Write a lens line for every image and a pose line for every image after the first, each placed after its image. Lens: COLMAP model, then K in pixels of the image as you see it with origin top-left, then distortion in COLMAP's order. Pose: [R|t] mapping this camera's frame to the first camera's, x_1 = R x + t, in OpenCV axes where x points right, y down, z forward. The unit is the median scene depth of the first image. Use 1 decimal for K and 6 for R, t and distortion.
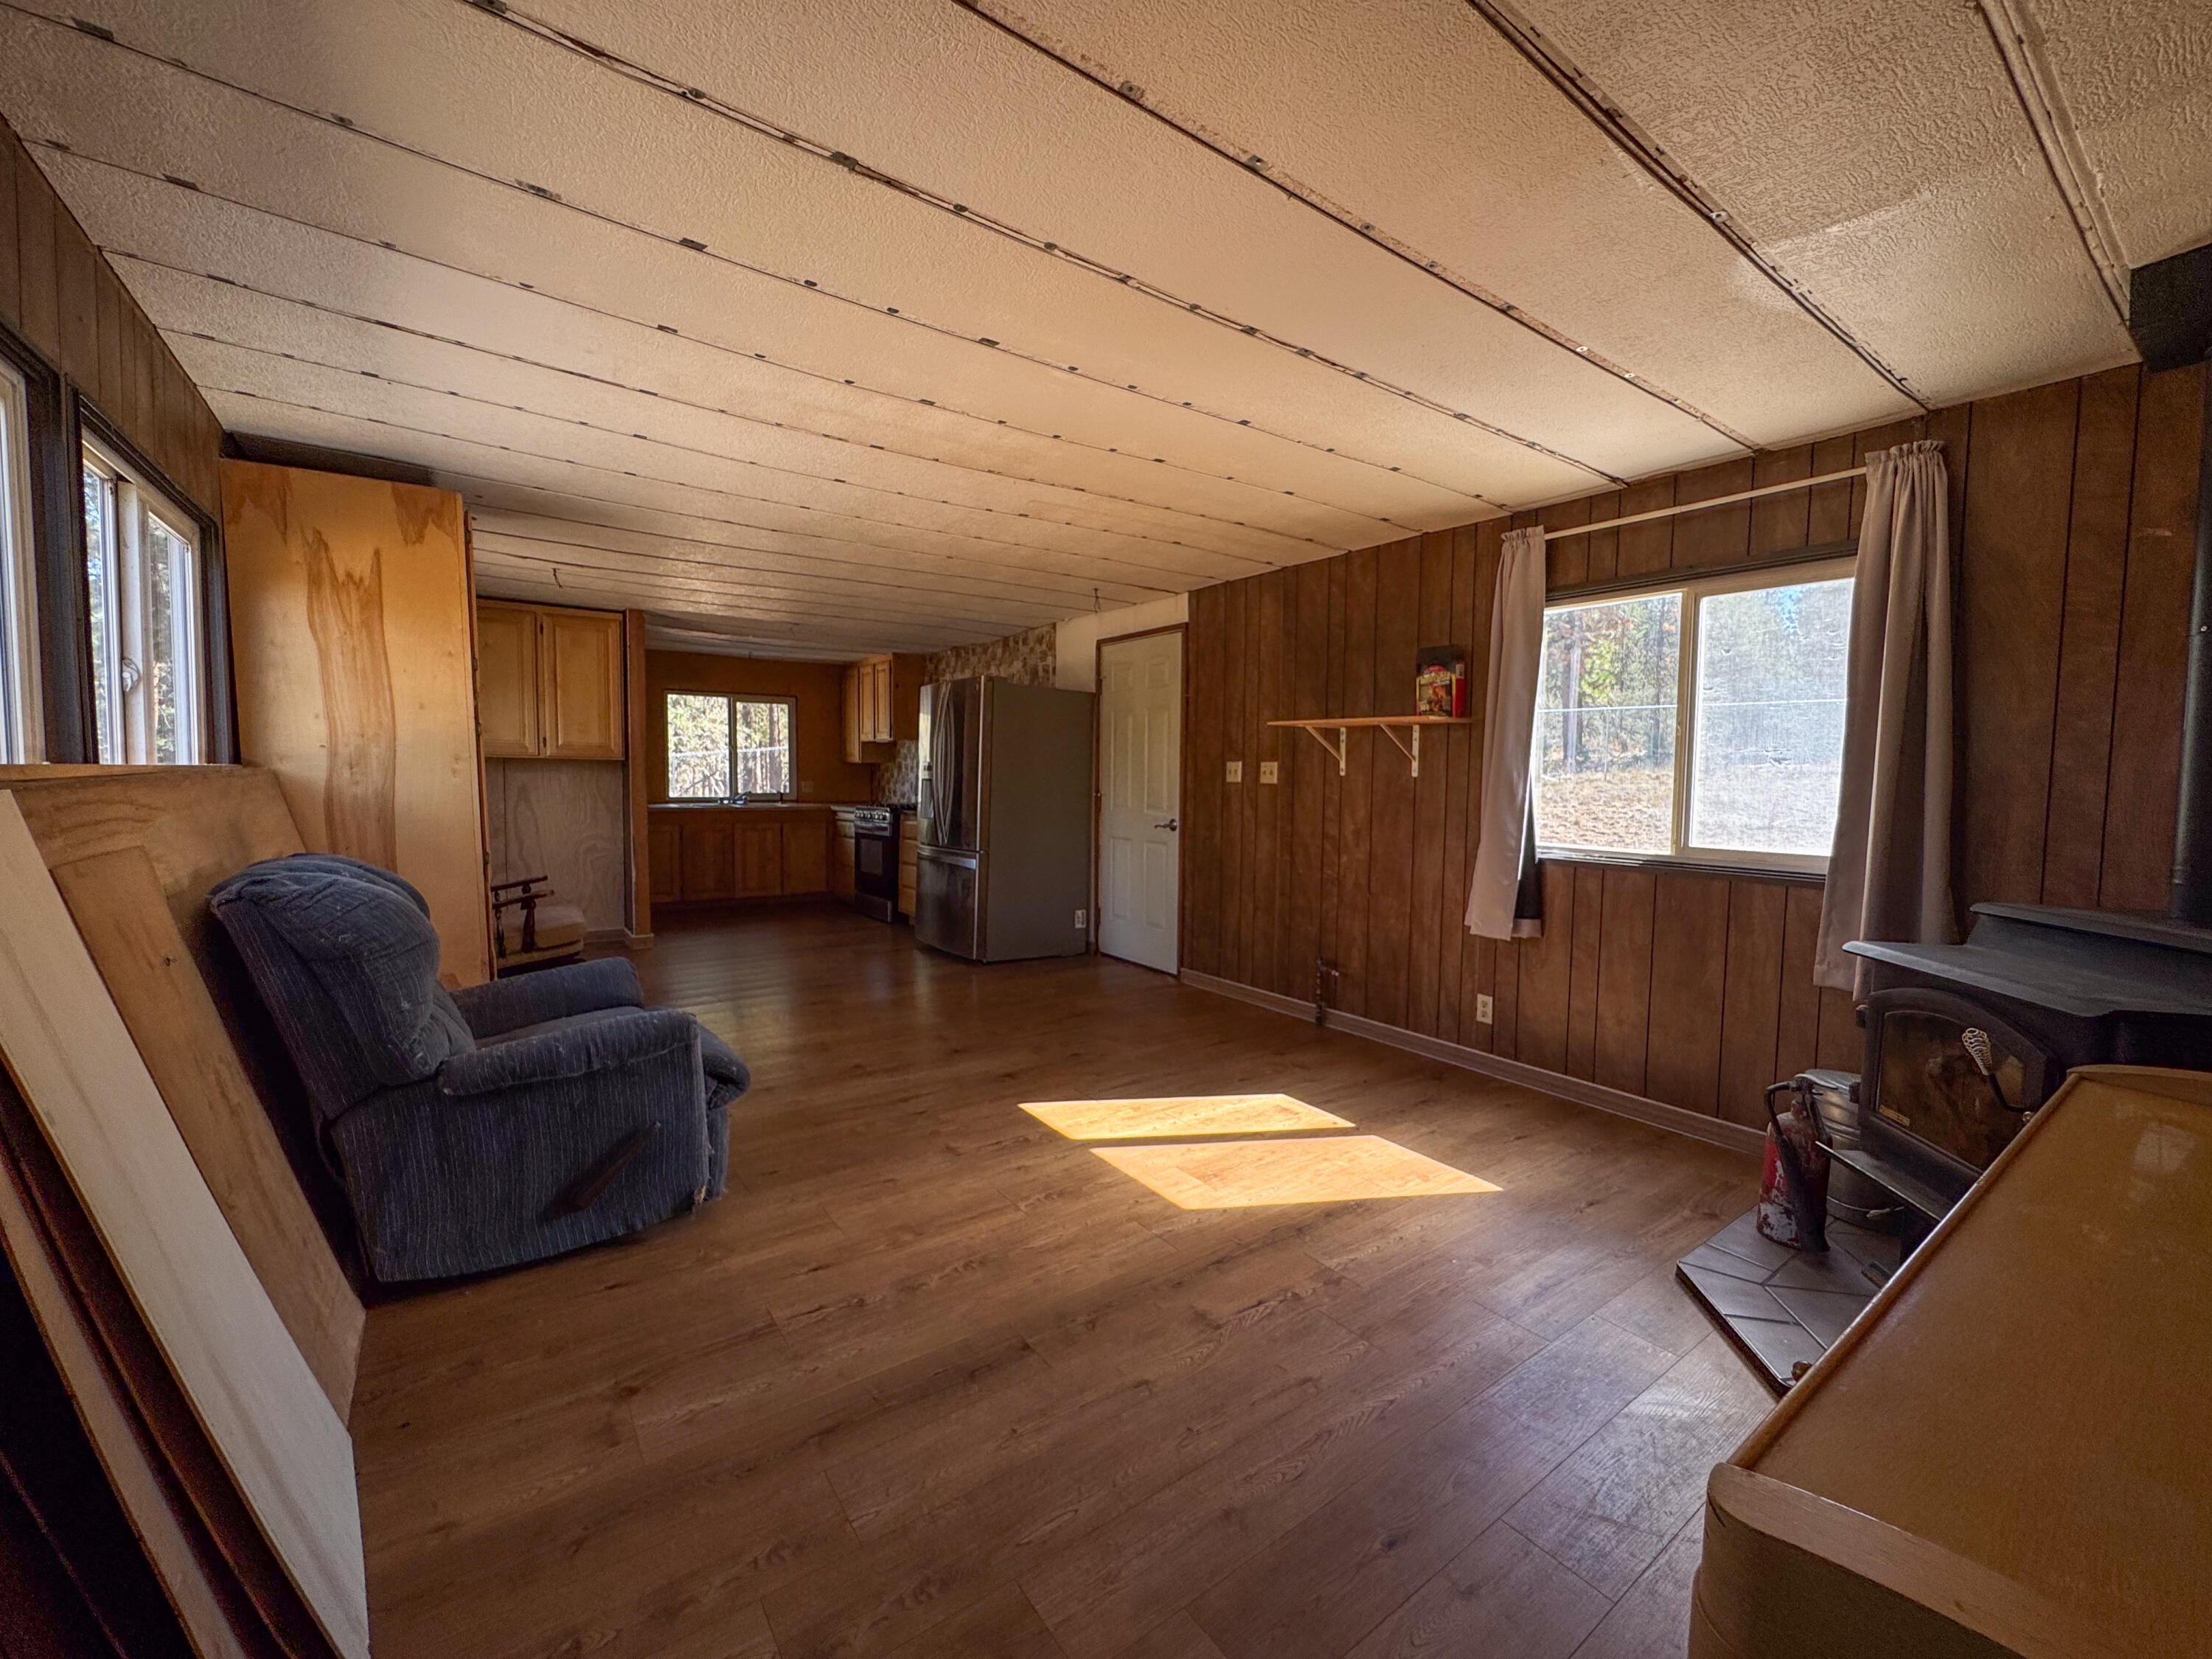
lens RADIAL K [[897.7, 0, 1101.7], [0, 897.7, 824.5], [0, 0, 1]] dist [0.001614, 0.000350]
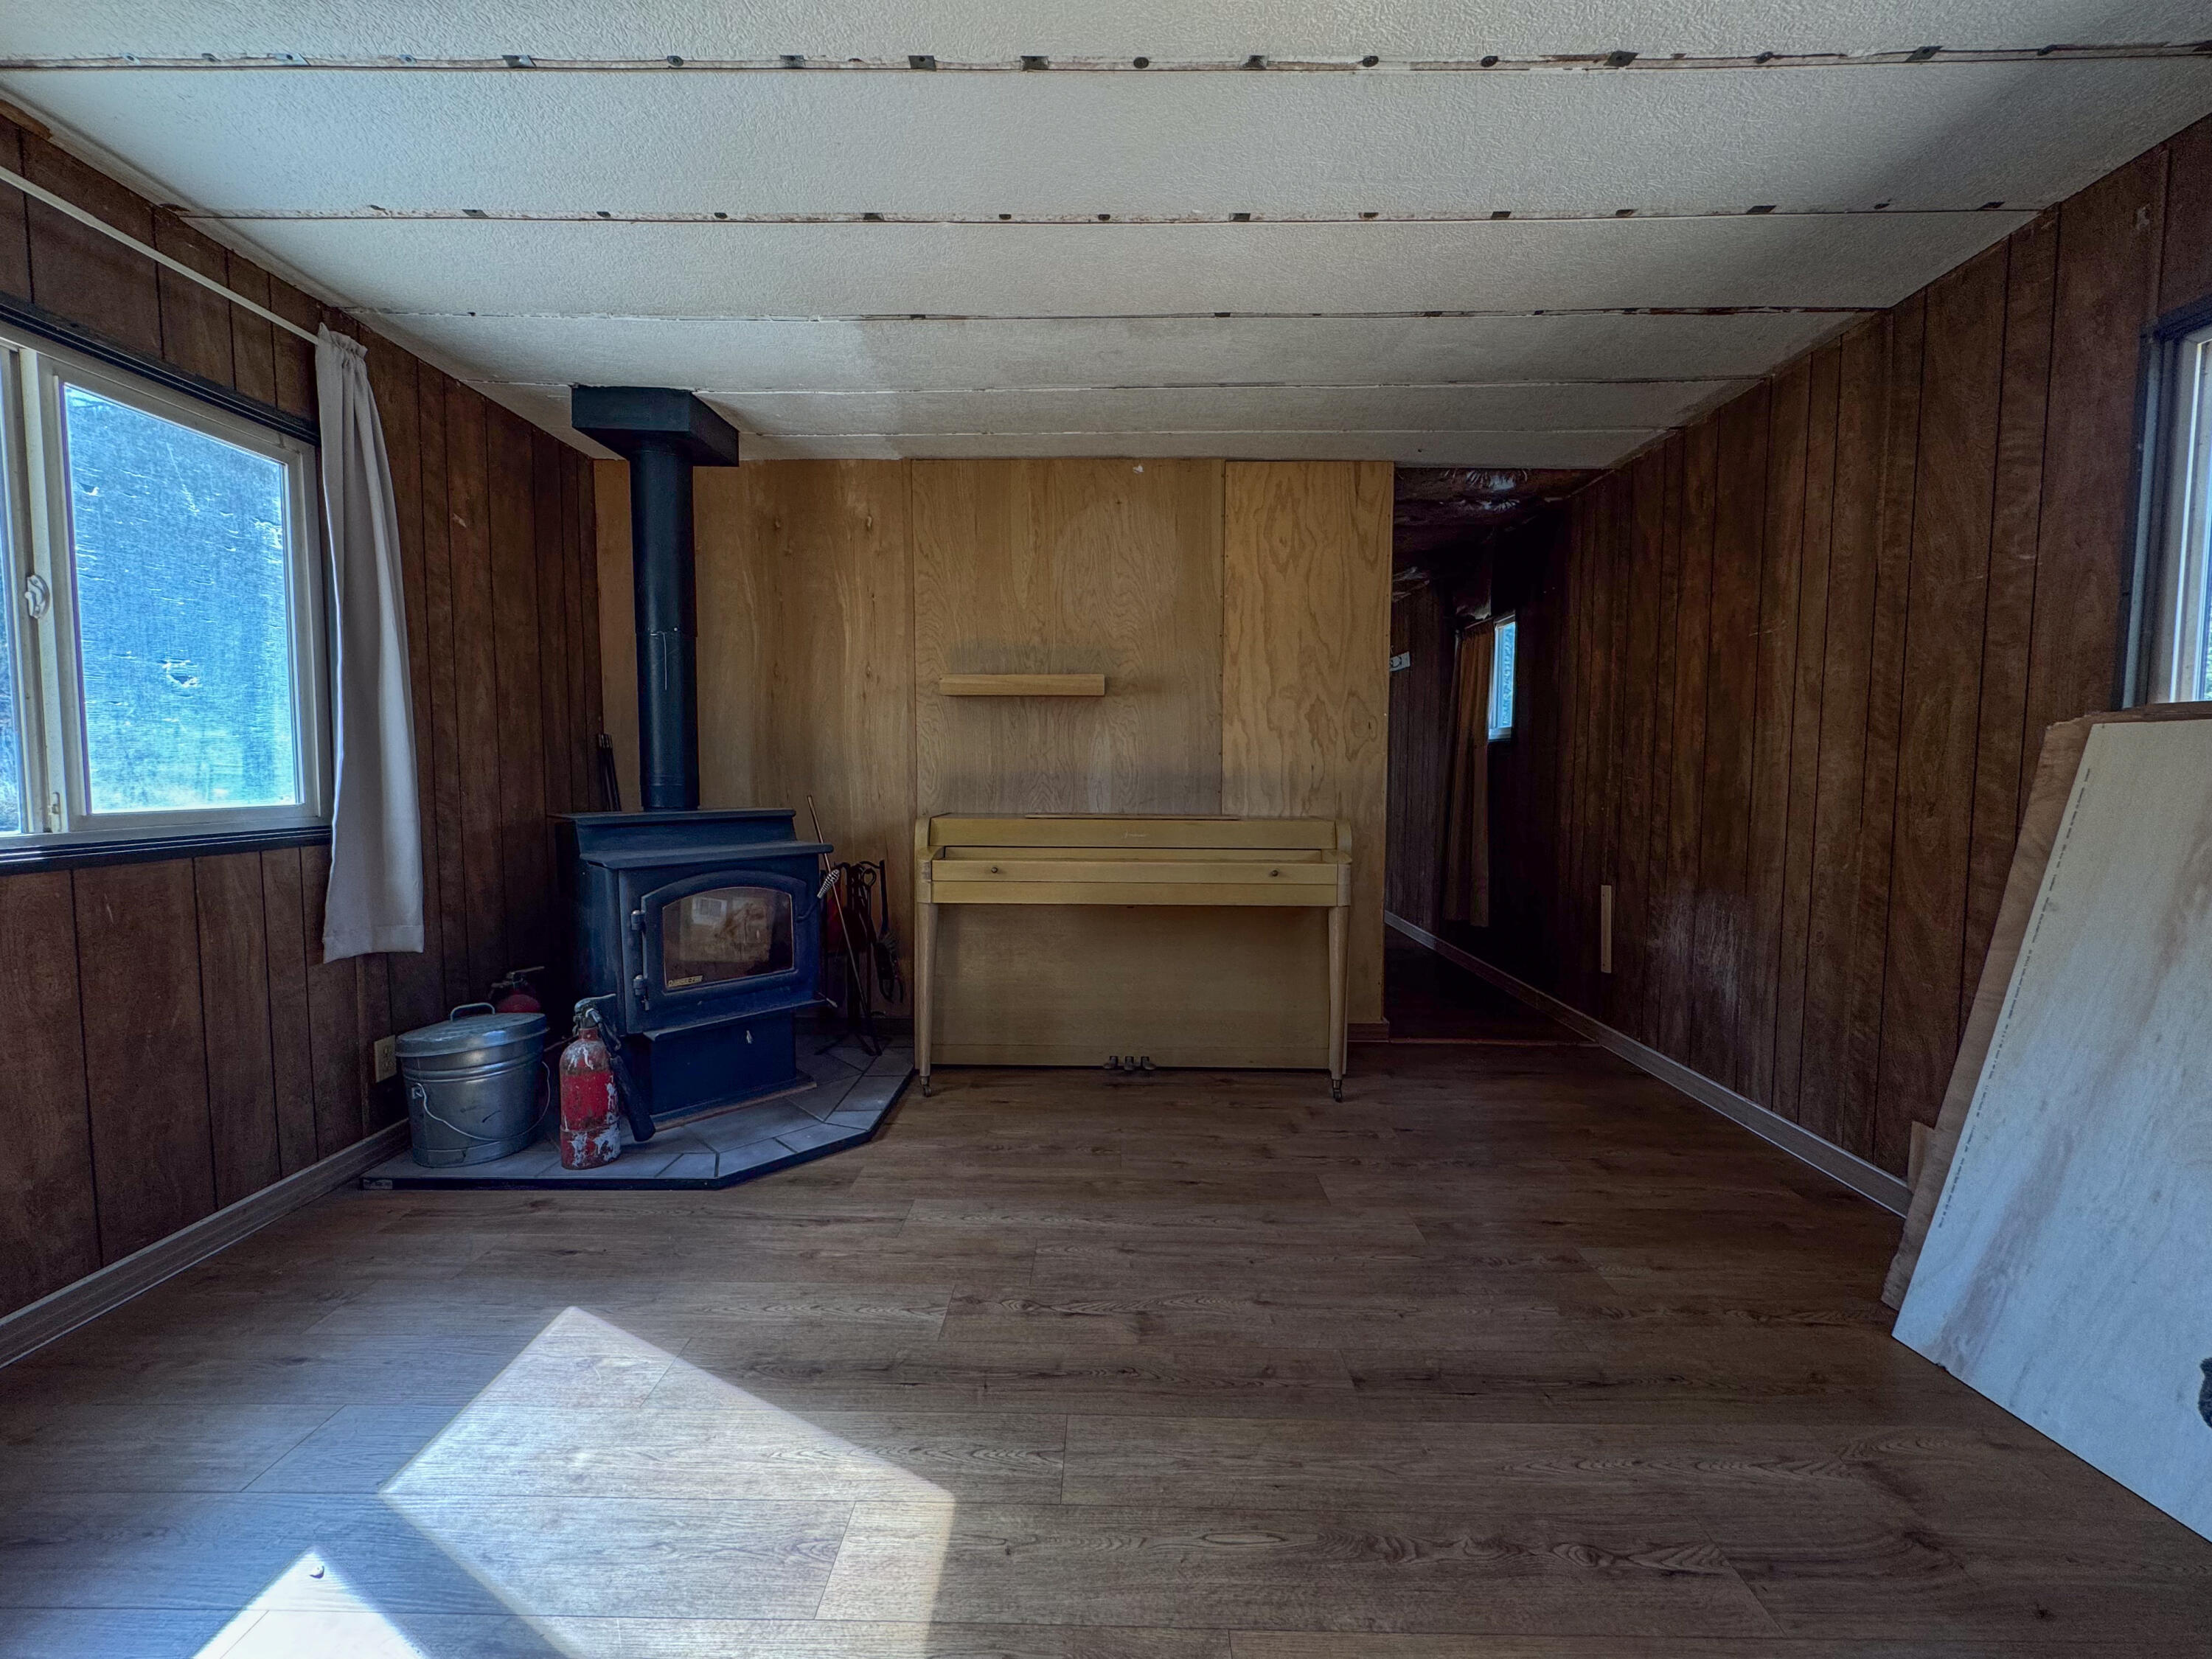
lens RADIAL K [[897.7, 0, 1100.0], [0, 897.7, 828.8], [0, 0, 1]] dist [0.001614, 0.000350]
pose [[-0.805667, -0.055656, 0.589748, -0.297473], [0.021133, 0.992242, 0.122510, -0.031845], [-0.591992, 0.111166, -0.798241, 1.463418]]
